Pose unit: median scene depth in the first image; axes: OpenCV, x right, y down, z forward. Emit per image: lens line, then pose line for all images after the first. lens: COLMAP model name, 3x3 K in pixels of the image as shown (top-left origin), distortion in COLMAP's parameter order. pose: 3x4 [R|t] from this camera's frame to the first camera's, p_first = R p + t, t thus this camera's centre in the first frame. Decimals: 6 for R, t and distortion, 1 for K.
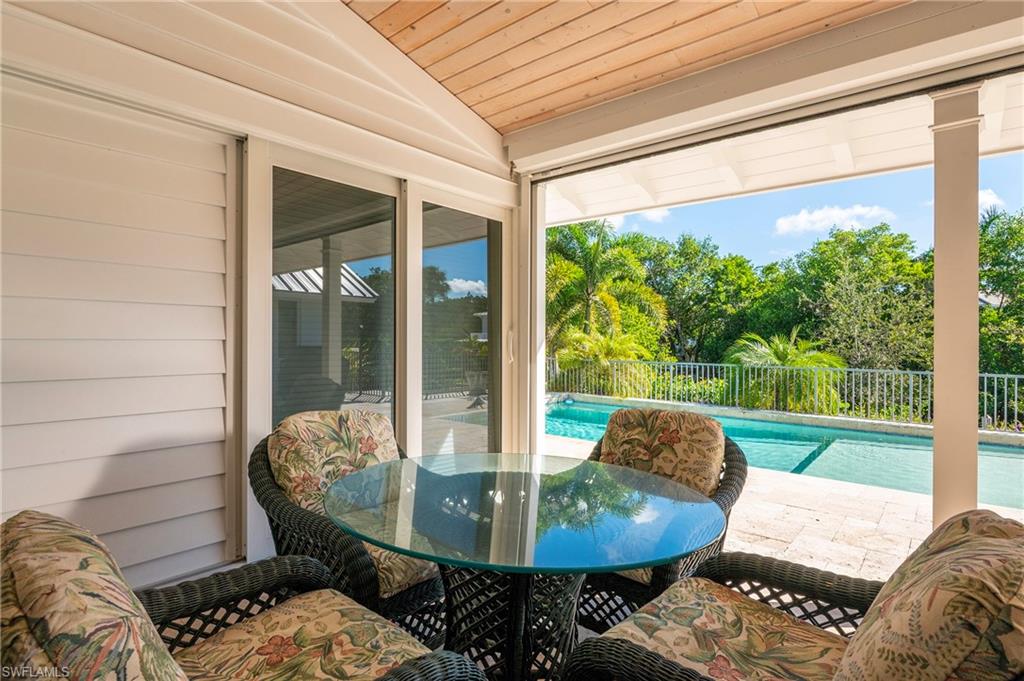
lens RADIAL K [[516.5, 0, 510.7], [0, 516.5, 337.7], [0, 0, 1]] dist [-0.007016, -0.001103]
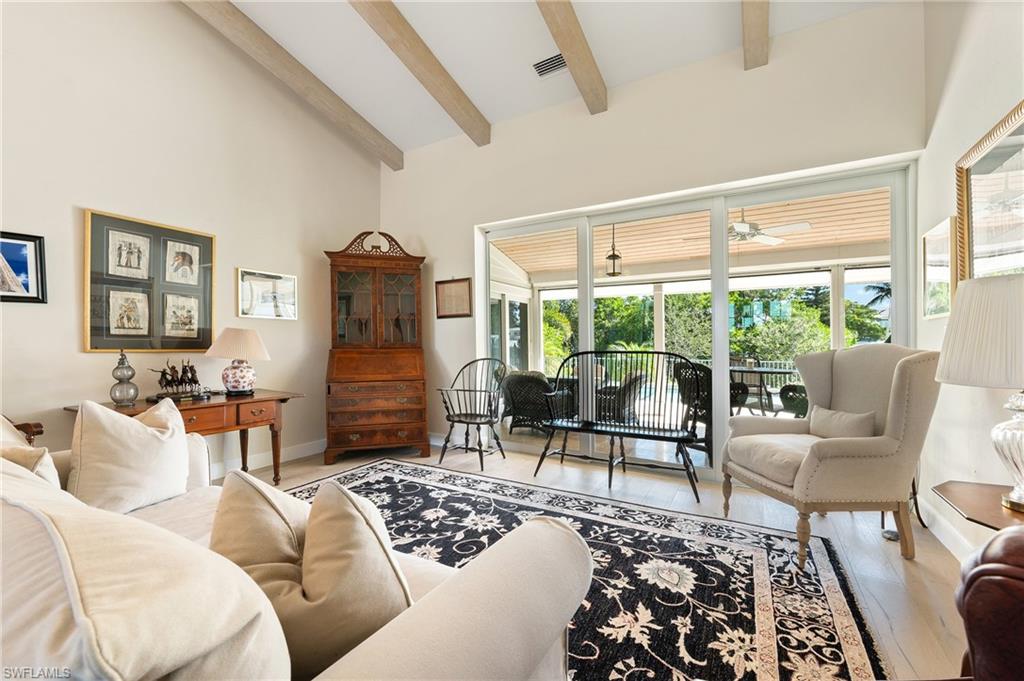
lens RADIAL K [[415.1, 0, 515.6], [0, 415.1, 340.4], [0, 0, 1]] dist [-0.002437, -0.001380]
pose [[0.983191, -0.001209, 0.182576, -0.147654], [0.002458, 0.999975, -0.006617, -0.003179], [-0.182564, 0.006954, 0.983169, -0.362148]]
